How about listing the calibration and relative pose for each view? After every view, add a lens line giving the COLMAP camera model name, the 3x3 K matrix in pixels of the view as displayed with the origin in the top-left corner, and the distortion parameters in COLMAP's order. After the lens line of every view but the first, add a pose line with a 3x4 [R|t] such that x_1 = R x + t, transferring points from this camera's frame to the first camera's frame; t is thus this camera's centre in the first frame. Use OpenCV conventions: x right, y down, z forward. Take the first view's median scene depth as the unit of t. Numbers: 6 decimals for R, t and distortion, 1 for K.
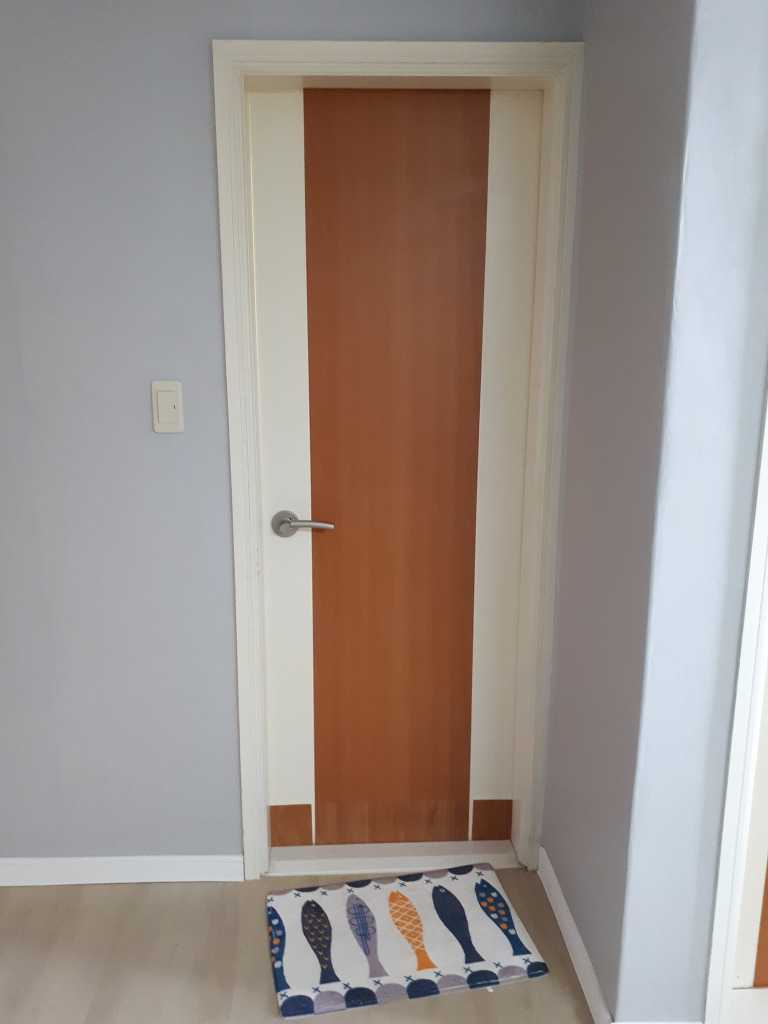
lens RADIAL K [[808.6, 0, 378.9], [0, 808.6, 520.8], [0, 0, 1]] dist [-0.008007, -0.003990]
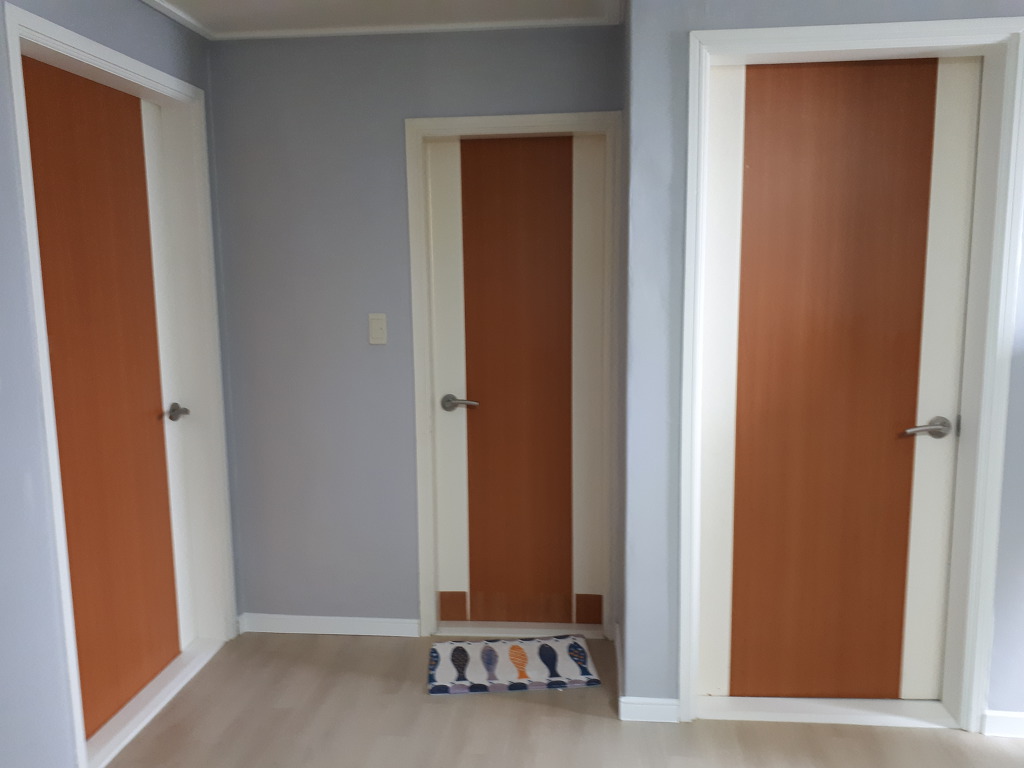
lens RADIAL K [[808.6, 0, 522.5], [0, 808.6, 381.2], [0, 0, 1]] dist [-0.008007, -0.003990]
pose [[0.991939, 0.003212, -0.126675, 0.238498], [-0.014379, 0.996075, -0.087341, 0.103828], [0.125897, 0.088458, 0.988092, -0.576648]]
